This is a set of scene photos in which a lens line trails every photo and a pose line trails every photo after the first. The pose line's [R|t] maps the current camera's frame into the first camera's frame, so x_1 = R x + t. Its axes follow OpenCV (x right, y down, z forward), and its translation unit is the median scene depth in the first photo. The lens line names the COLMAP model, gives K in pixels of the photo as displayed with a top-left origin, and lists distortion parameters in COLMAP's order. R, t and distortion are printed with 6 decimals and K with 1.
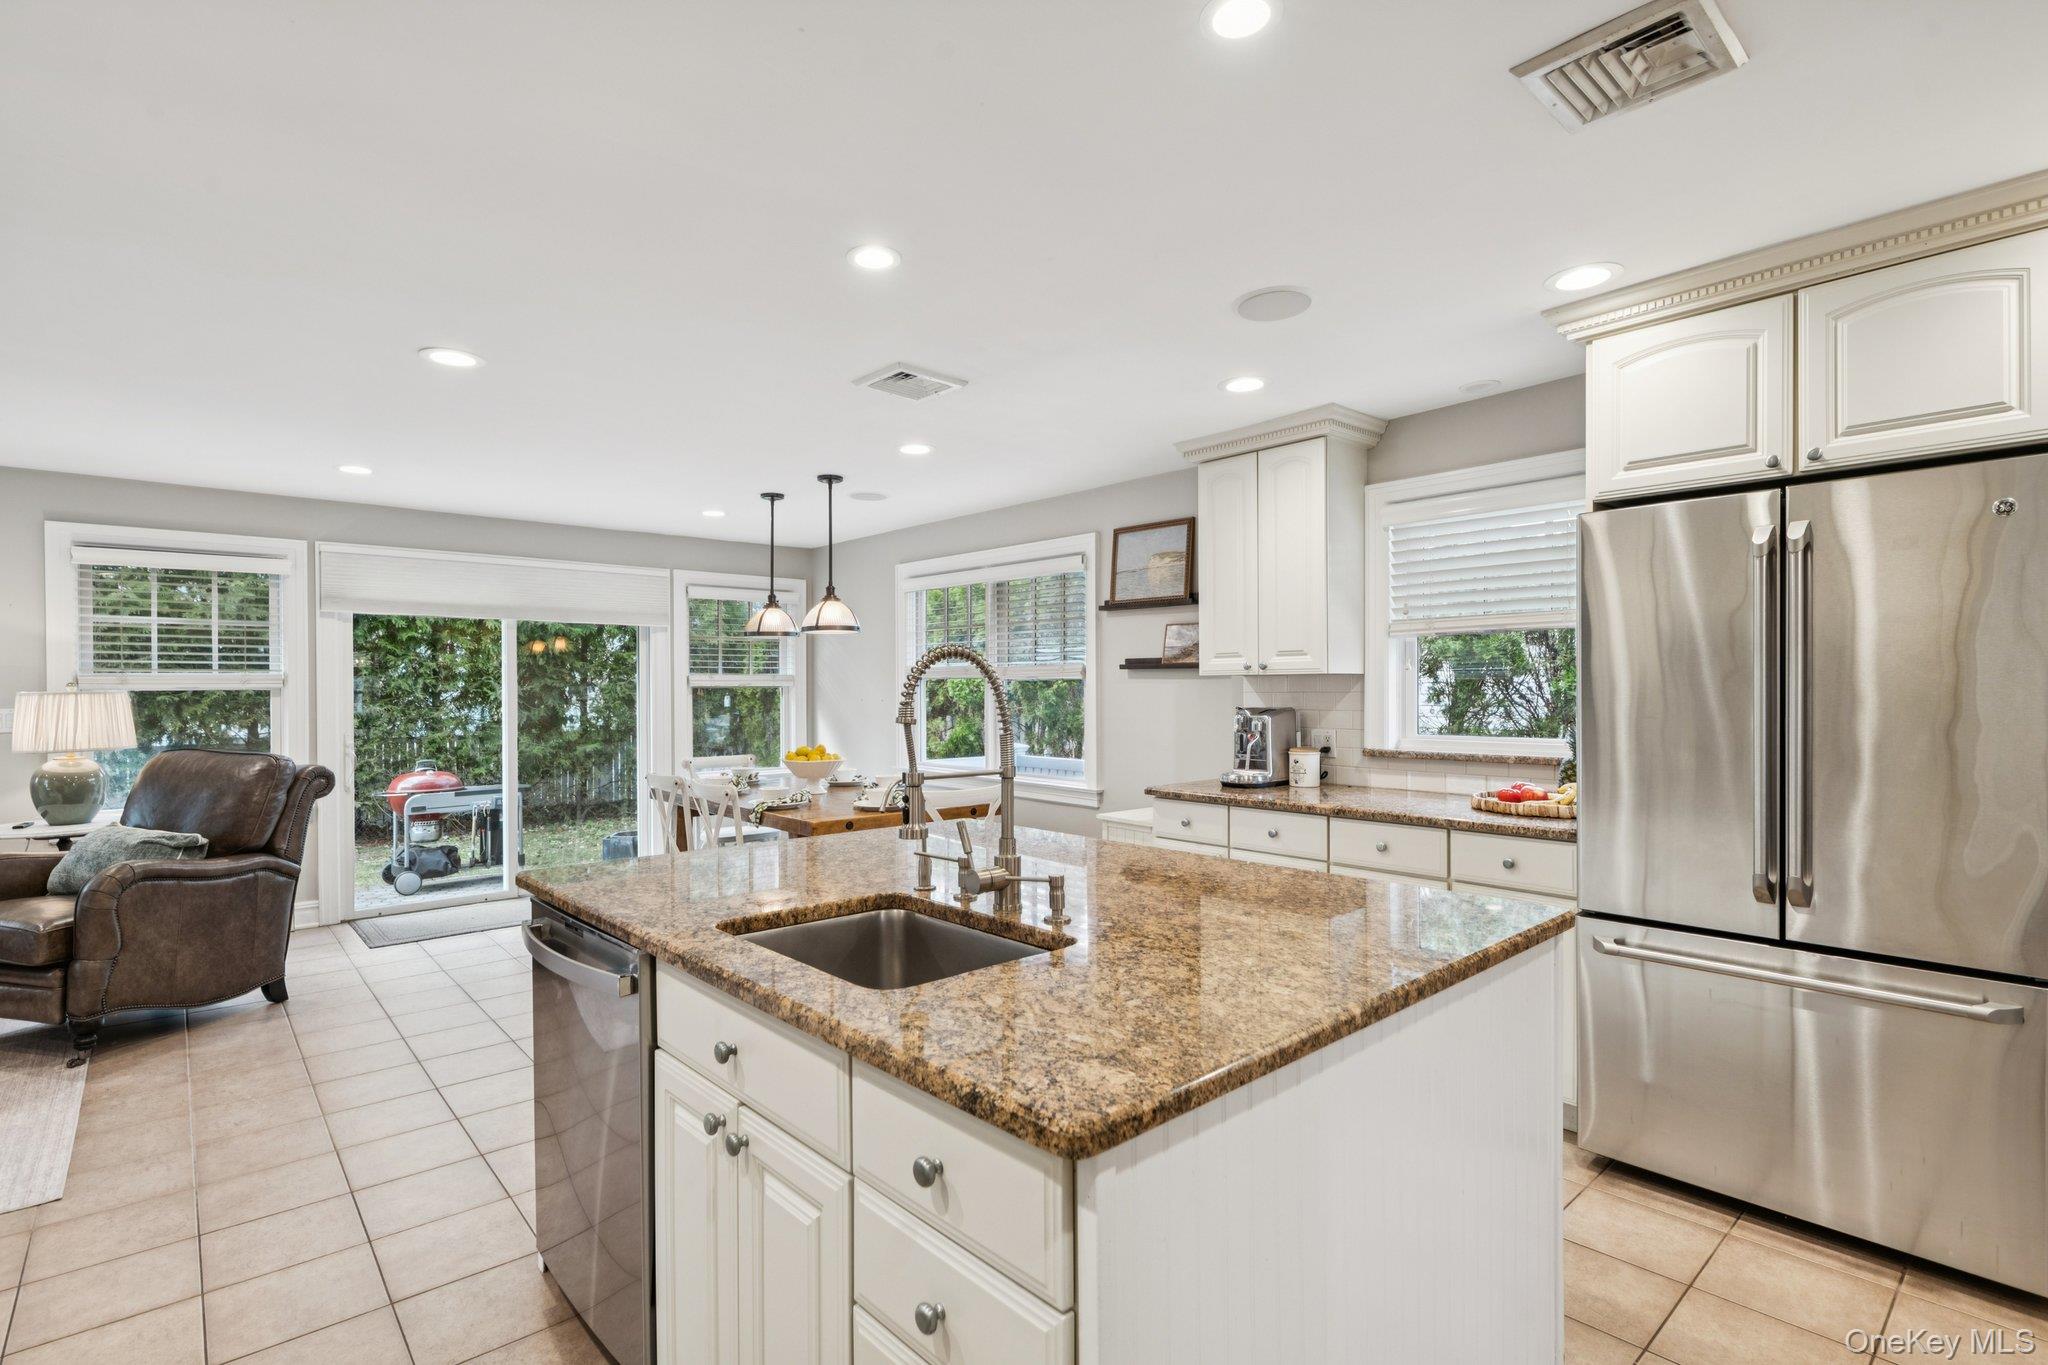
lens RADIAL K [[967.0, 0, 1022.2], [0, 967.0, 691.7], [0, 0, 1]] dist [0.001187, -0.000624]
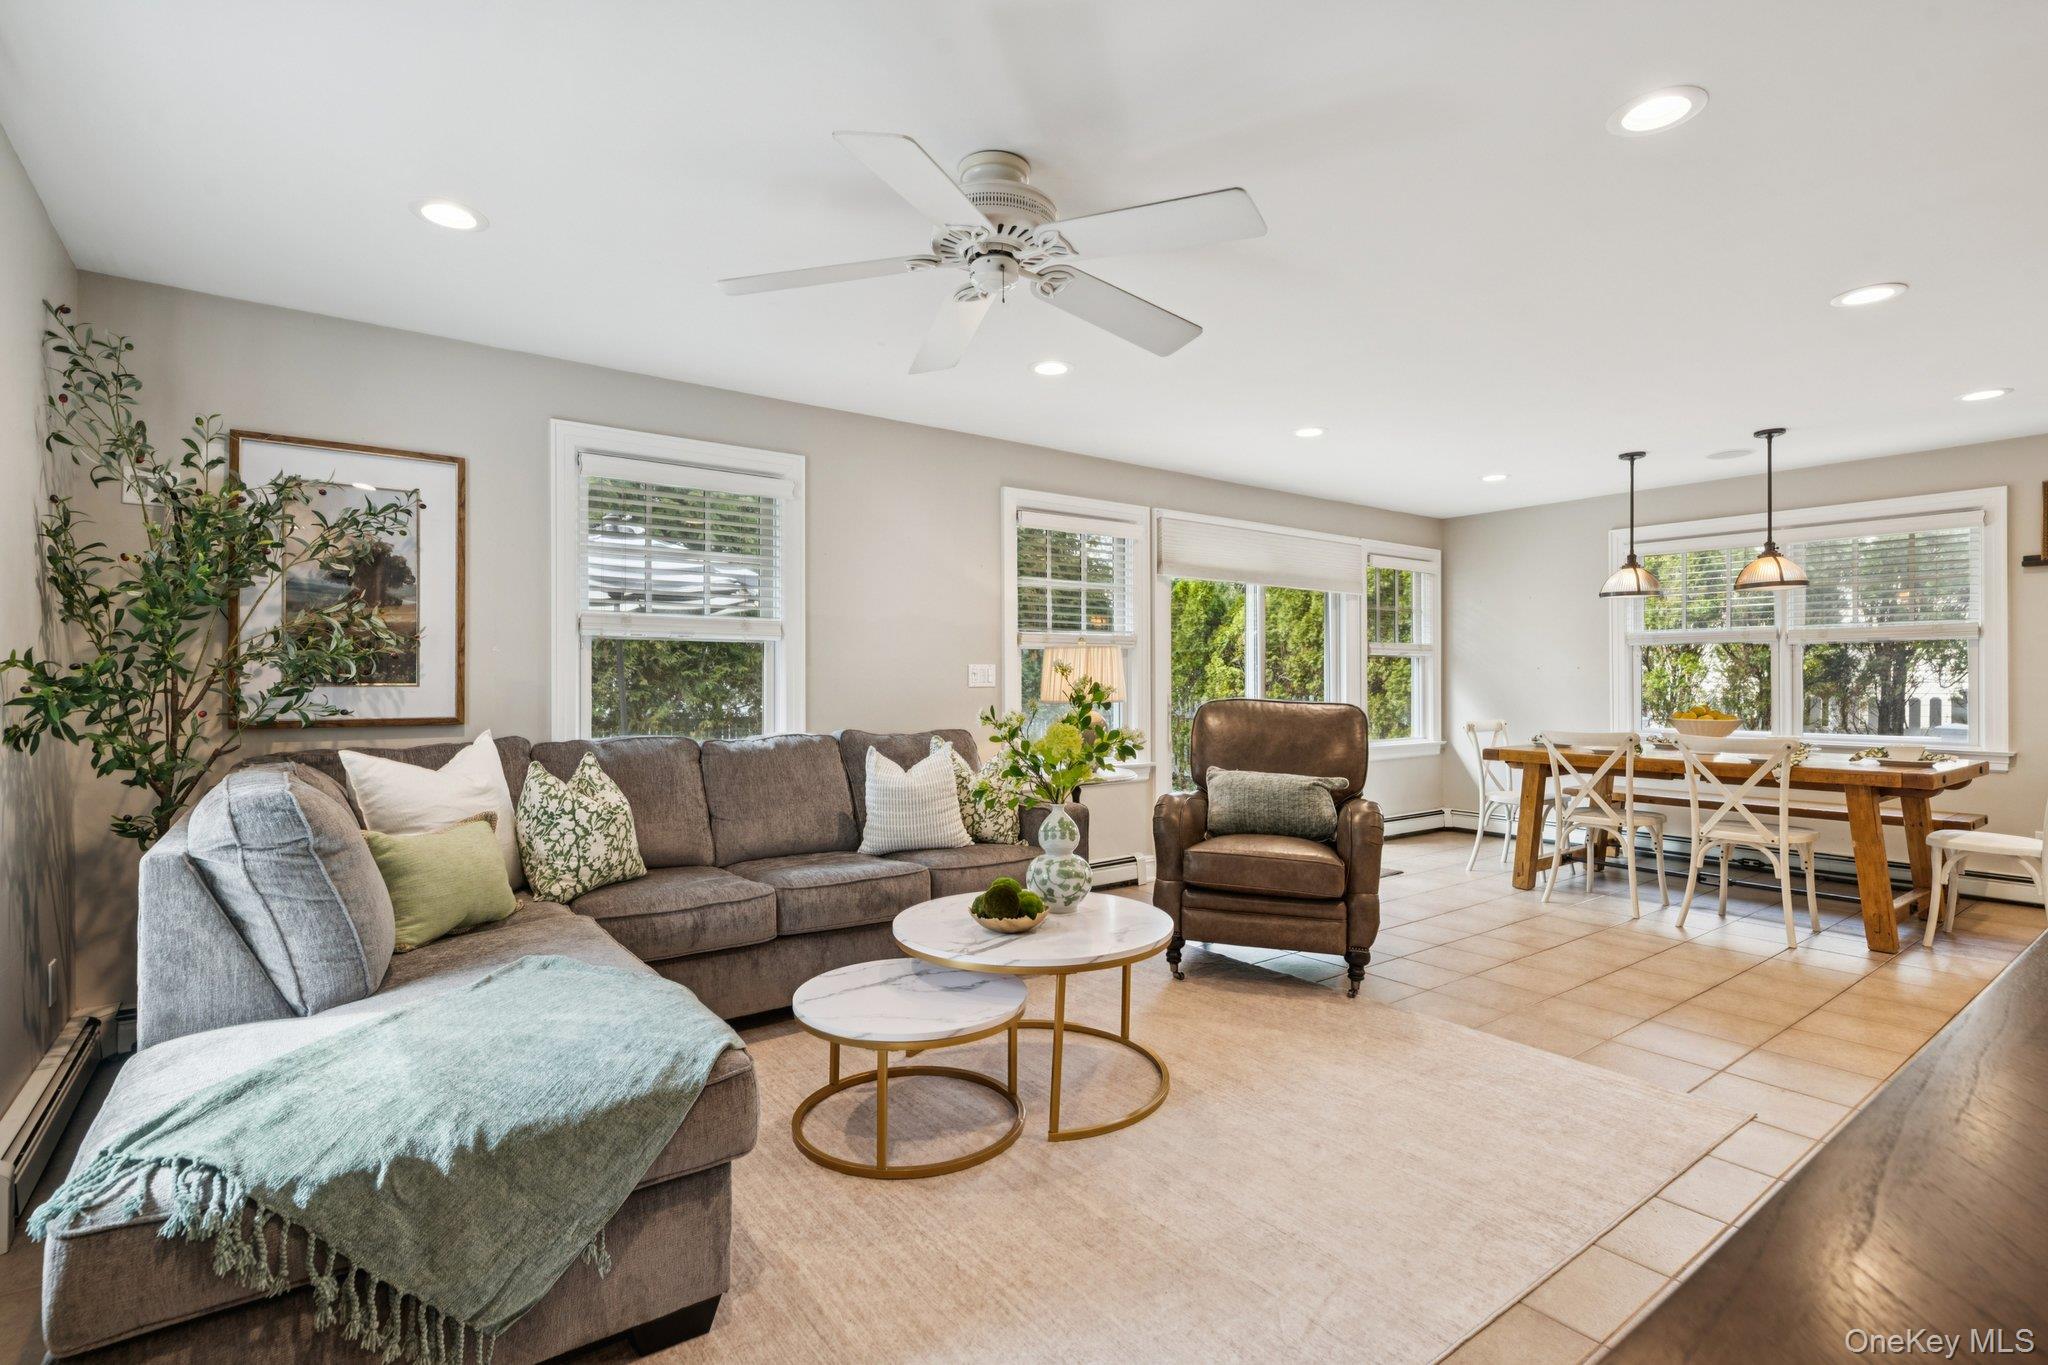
lens RADIAL K [[952.3, 0, 1023.6], [0, 952.3, 691.2], [0, 0, 1]] dist [0.000197, -0.000374]
pose [[0.996242, 0.004706, -0.086482, -1.051525], [-0.003822, 0.999939, 0.010385, 0.042378], [0.086526, -0.010016, 0.996199, -0.040586]]
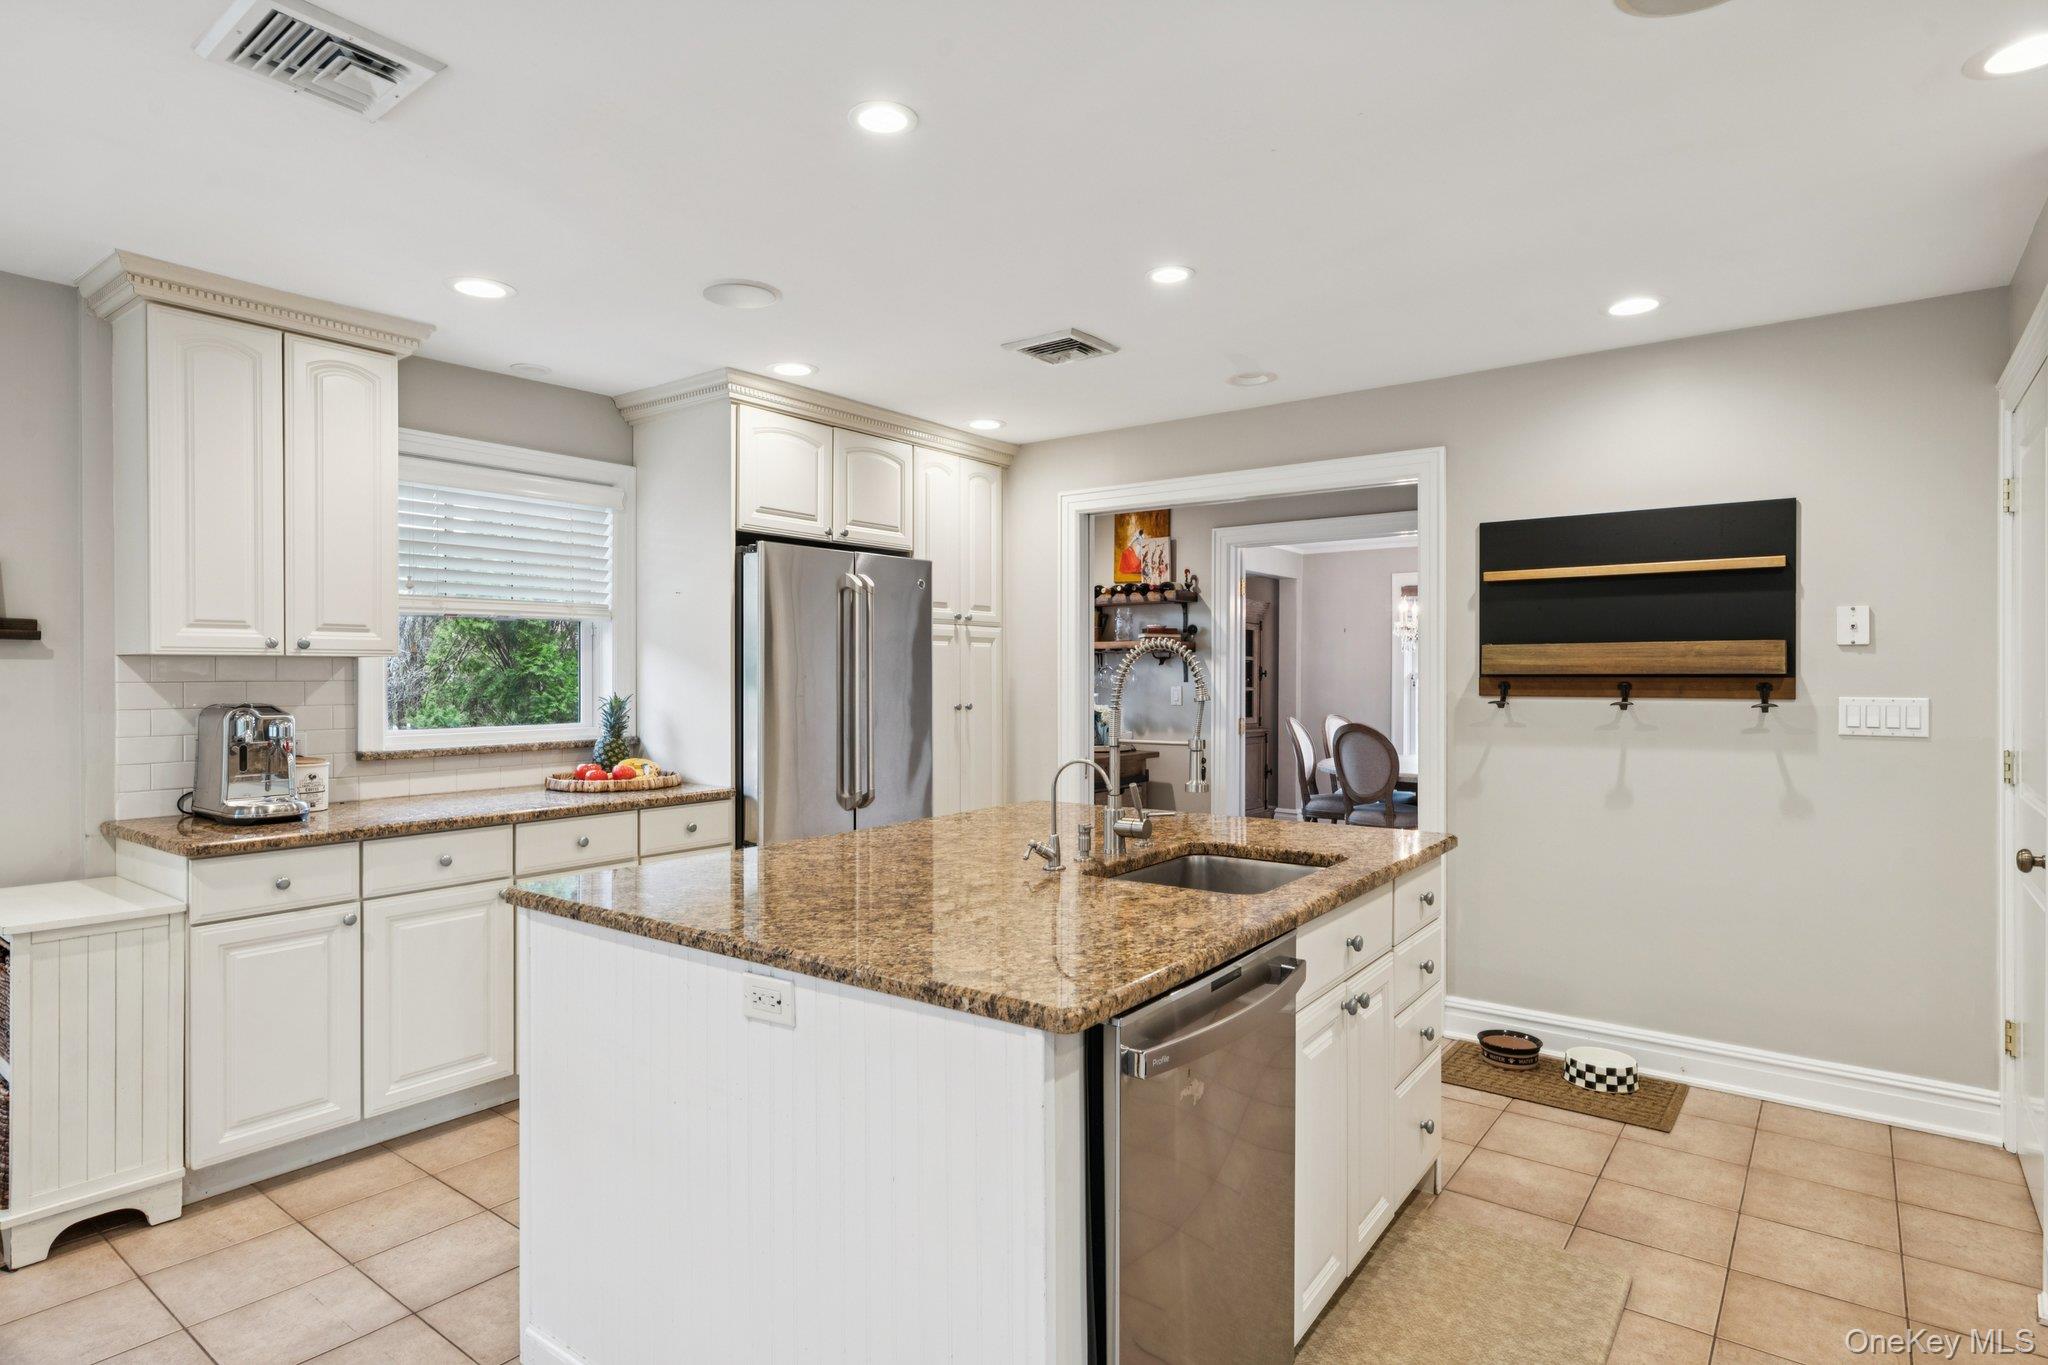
lens RADIAL K [[1073.5, 0, 1024.0], [0, 1073.5, 682.5], [0, 0, 1]] dist [0.000272, 0.000155]
pose [[-0.193957, -0.004062, 0.981002, -0.592906], [0.003327, 0.999983, 0.004799, -0.000203], [-0.981004, 0.004194, -0.193940, 0.615359]]
